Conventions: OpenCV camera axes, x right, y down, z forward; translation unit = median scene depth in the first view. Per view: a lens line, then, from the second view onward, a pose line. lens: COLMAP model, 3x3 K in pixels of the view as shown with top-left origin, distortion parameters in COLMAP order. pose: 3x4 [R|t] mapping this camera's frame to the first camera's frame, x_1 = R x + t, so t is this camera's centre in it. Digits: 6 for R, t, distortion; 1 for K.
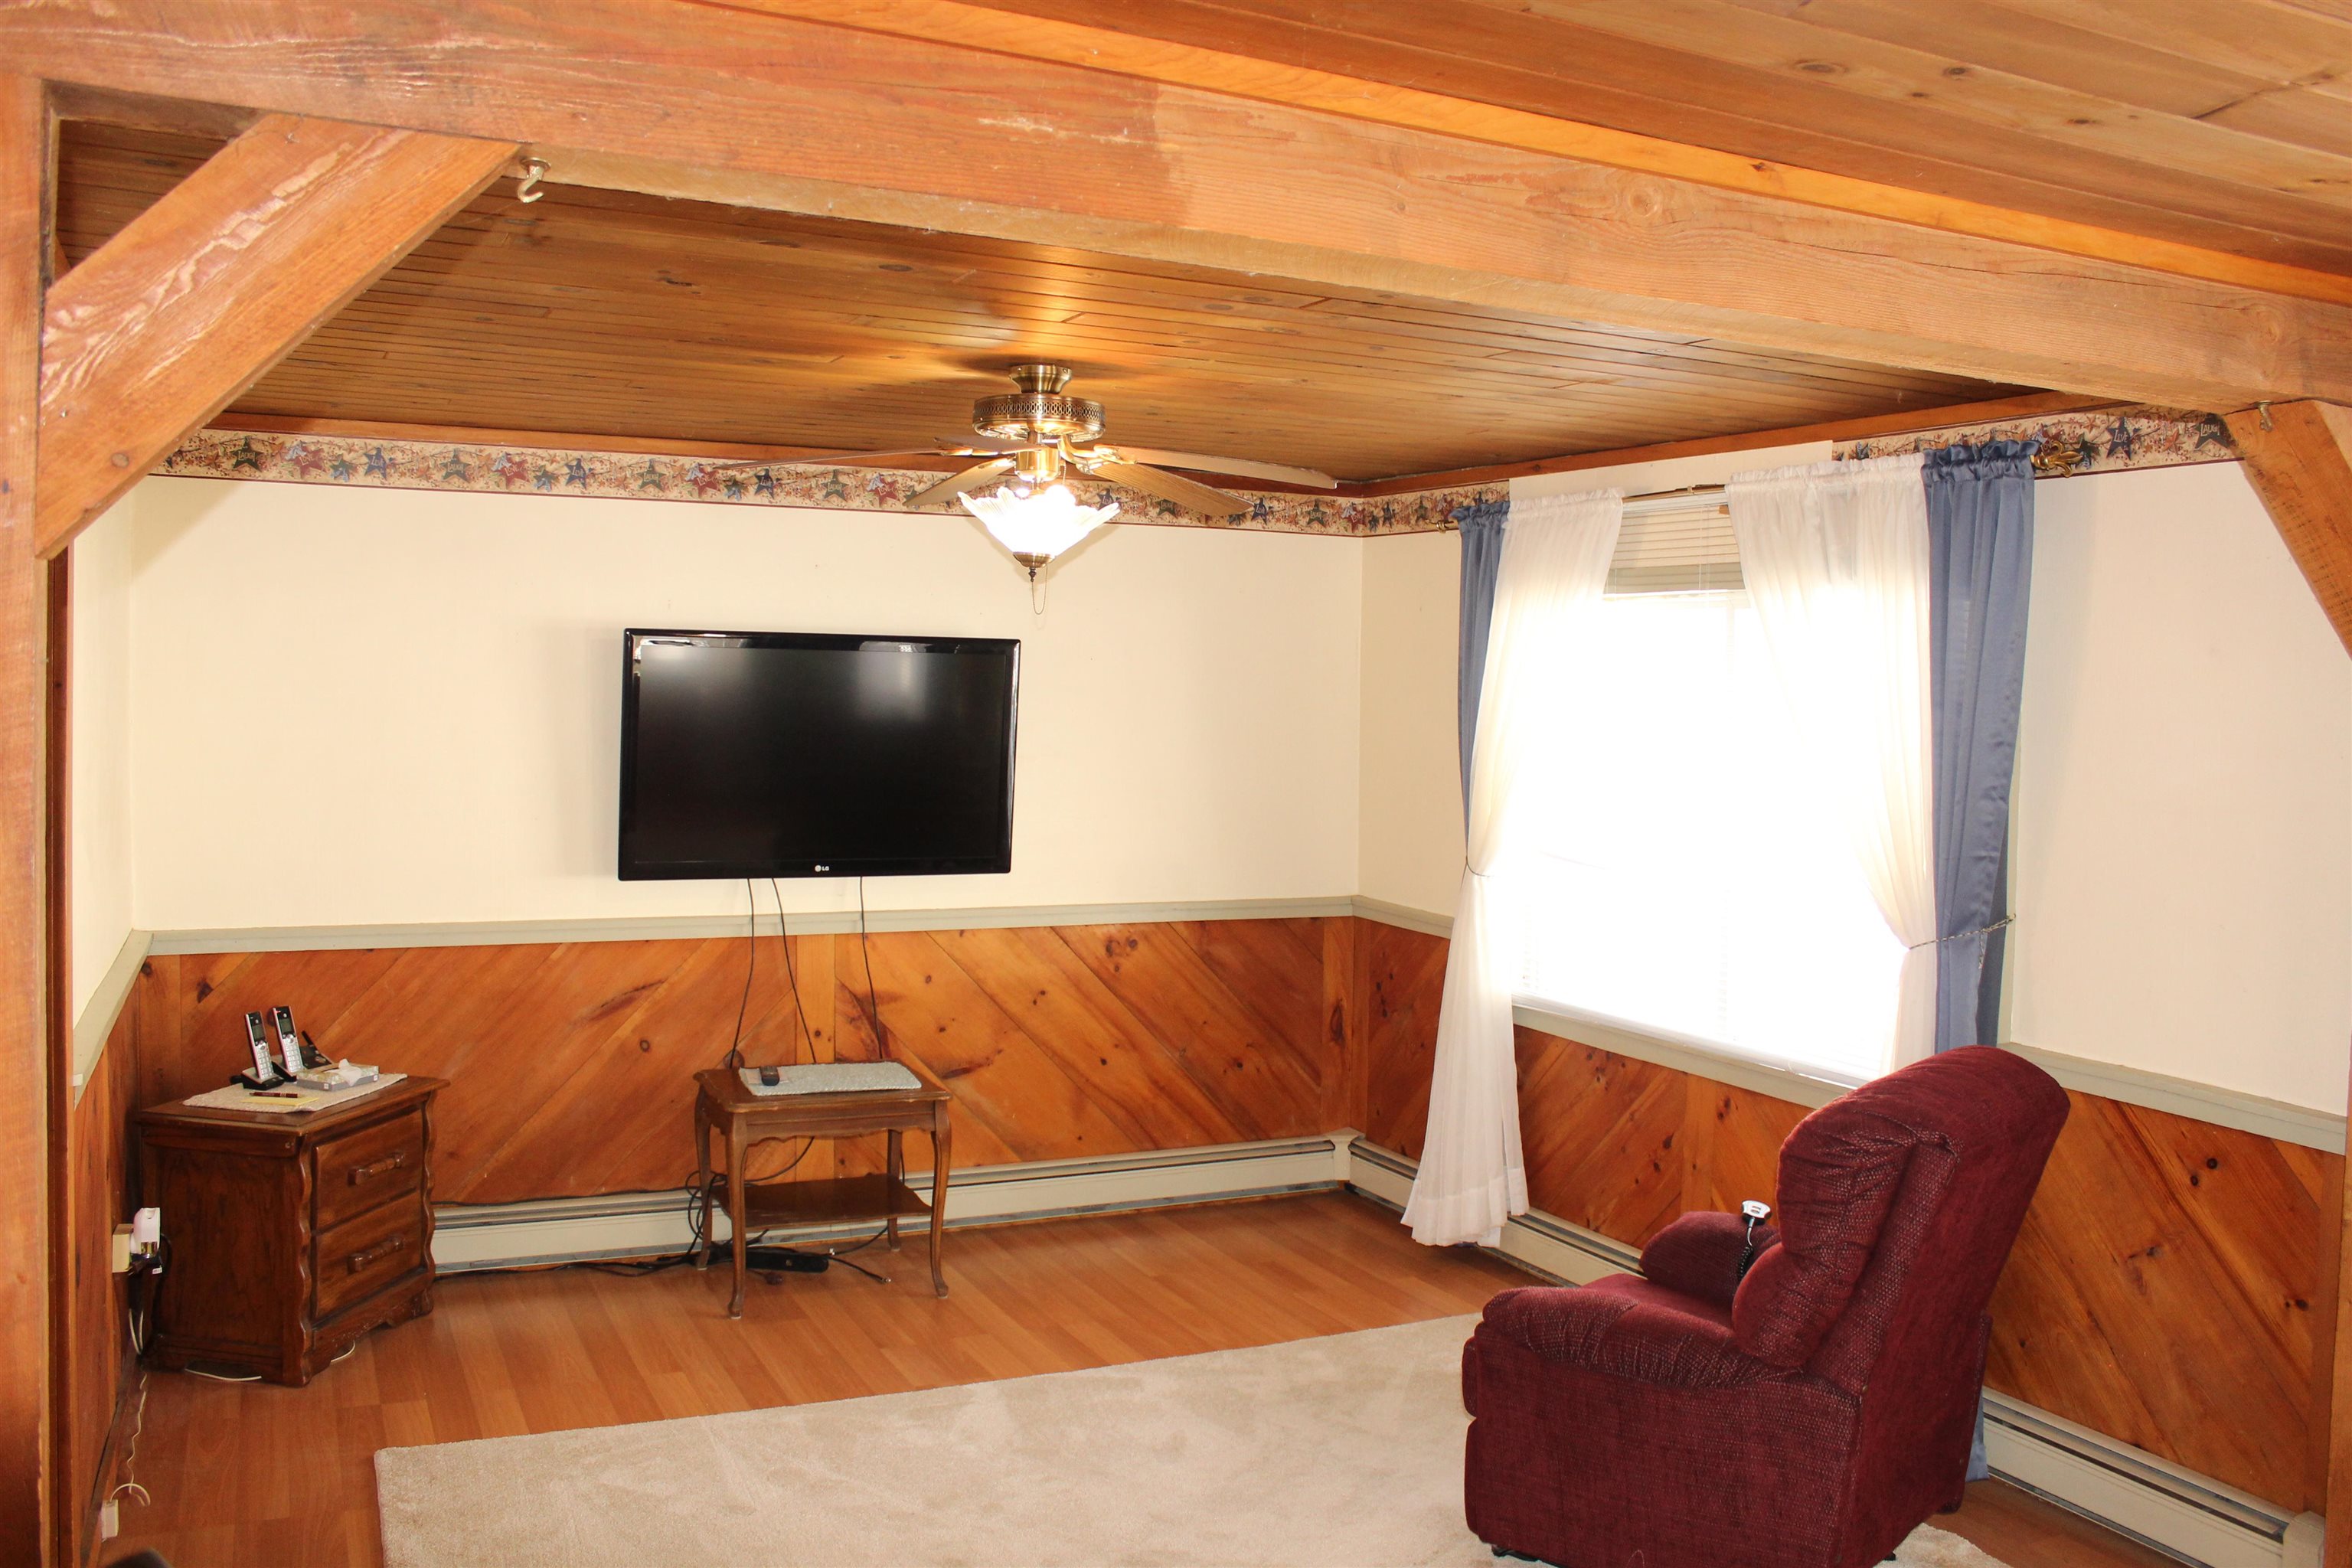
lens RADIAL K [[1956.9, 0, 1197.0], [0, 1956.9, 764.7], [0, 0, 1]] dist [-0.173486, 0.149471]
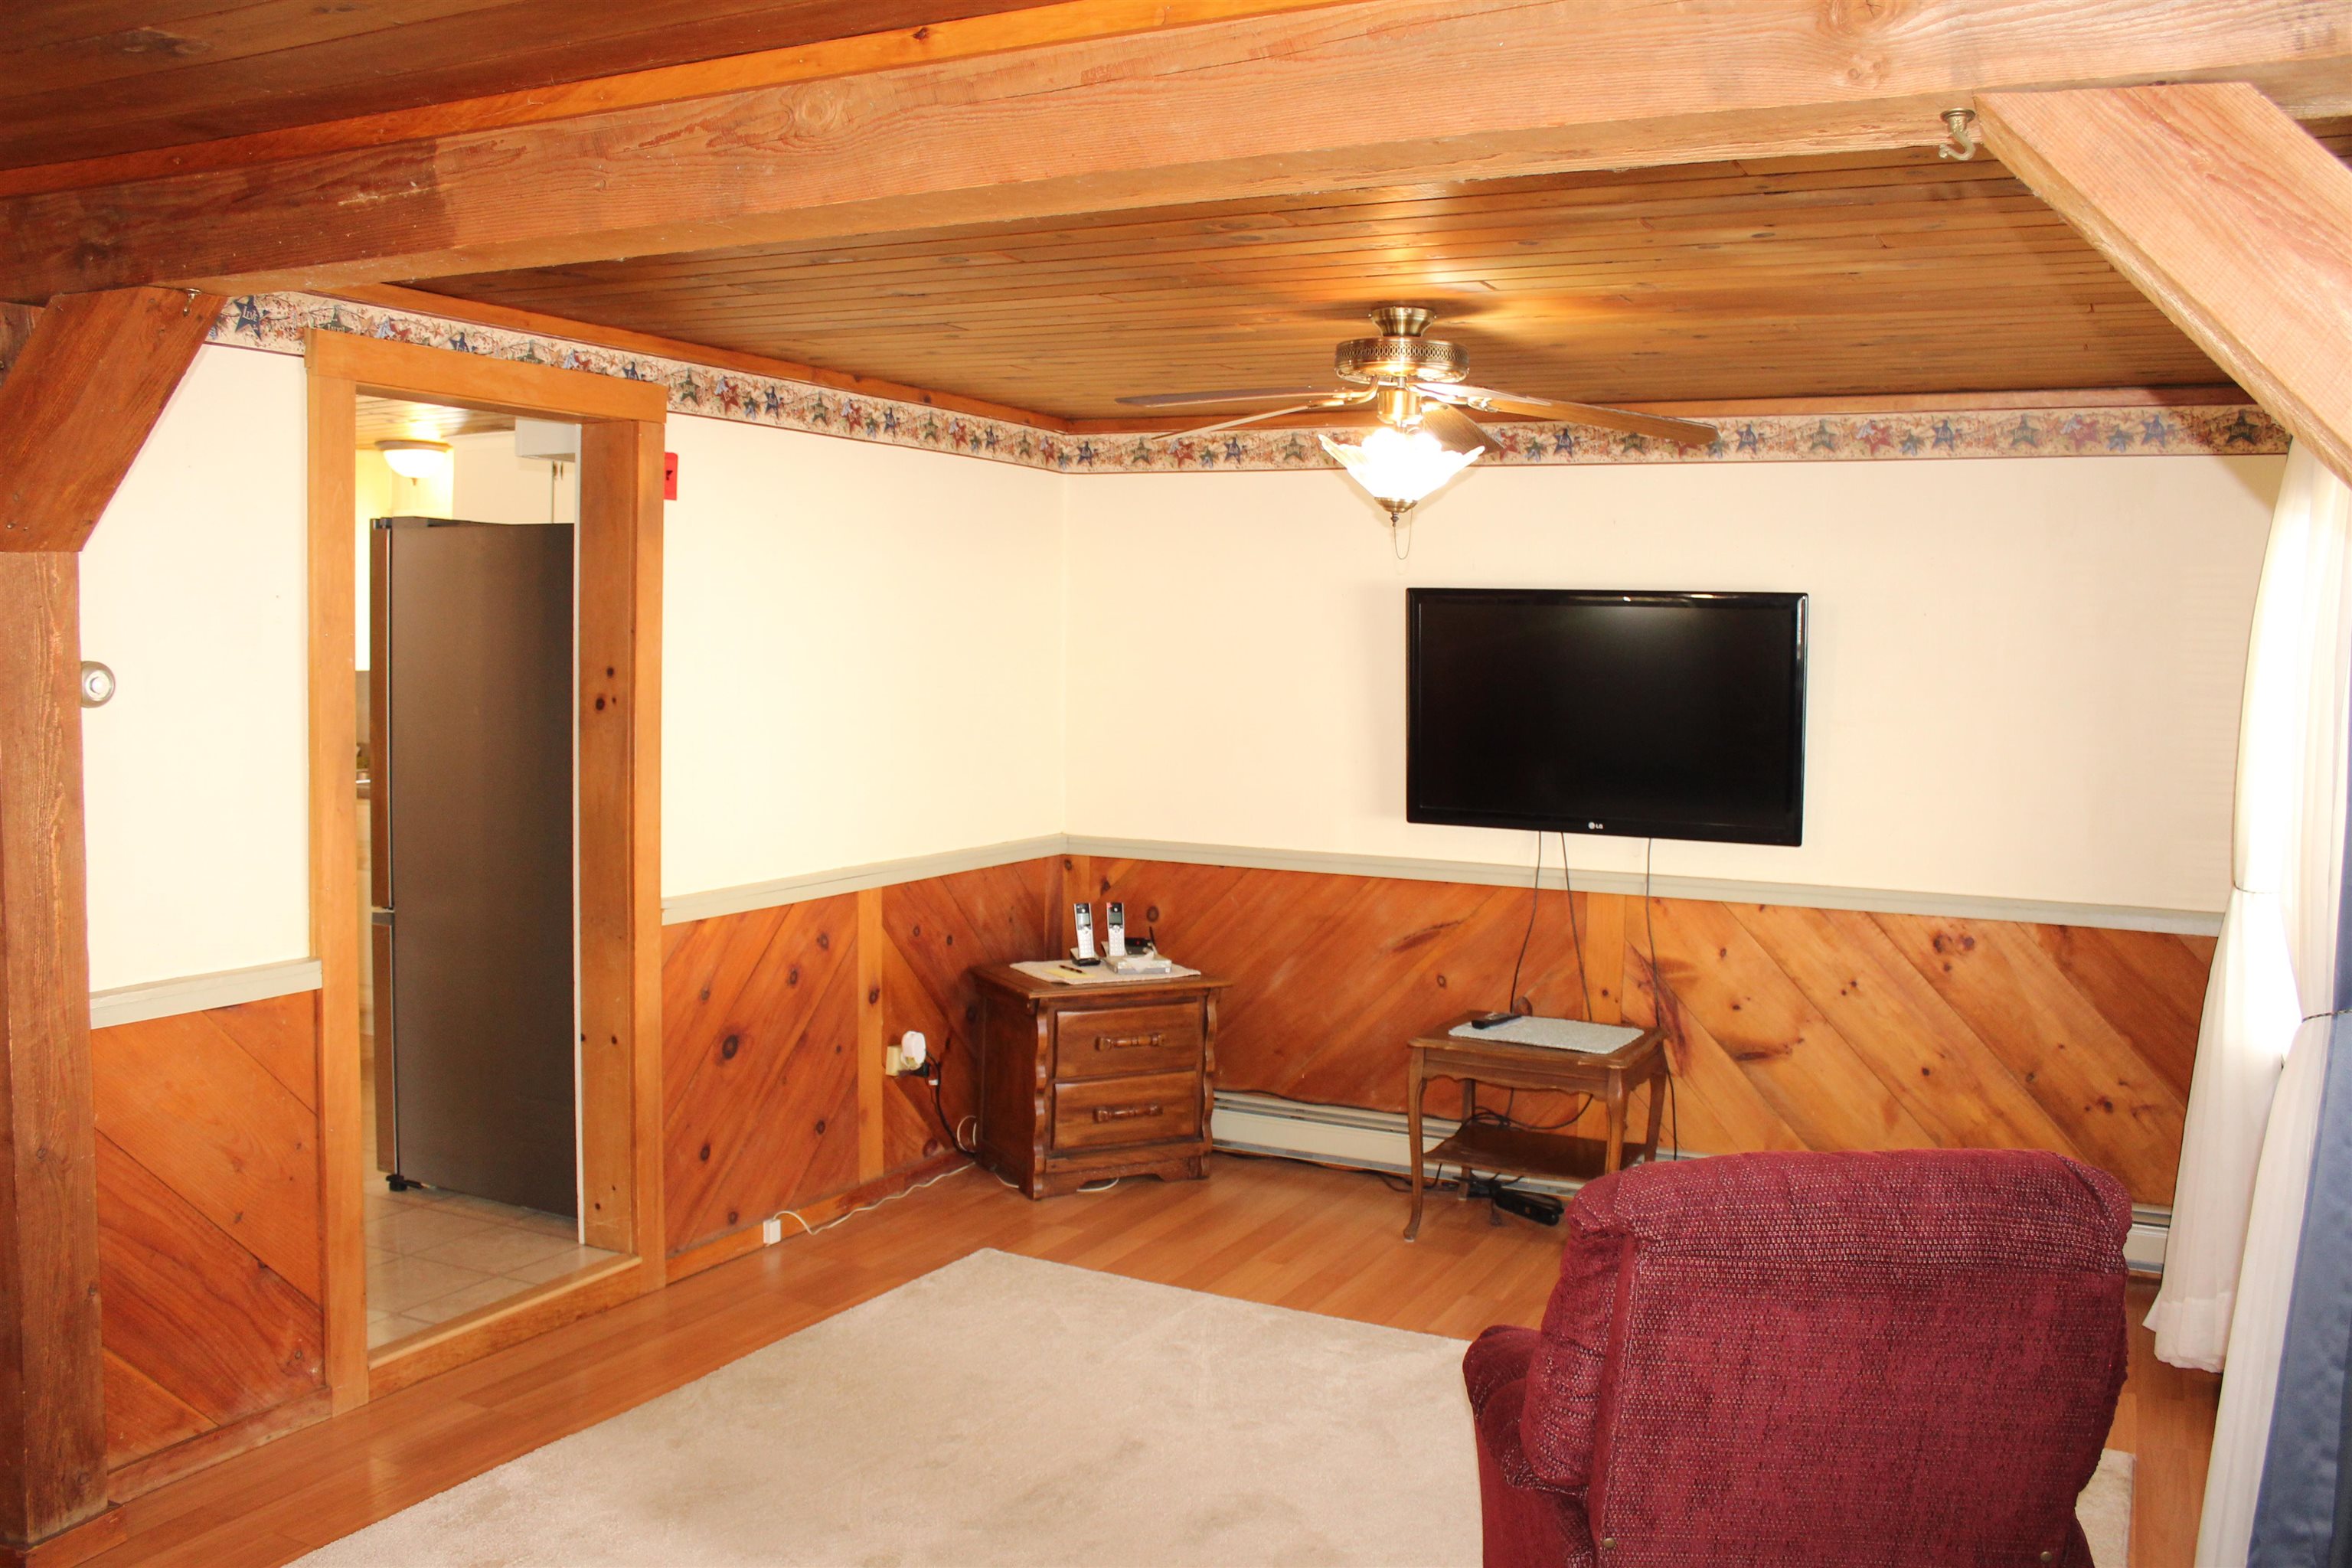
lens RADIAL K [[2002.4, 0, 1279.0], [0, 2002.4, 784.1], [0, 0, 1]] dist [-0.195492, 0.420518]
pose [[0.618000, 0.049222, -0.784636, 0.525284], [-0.034449, 0.998775, 0.035523, 0.001217], [0.785423, 0.005077, 0.618939, 0.249498]]
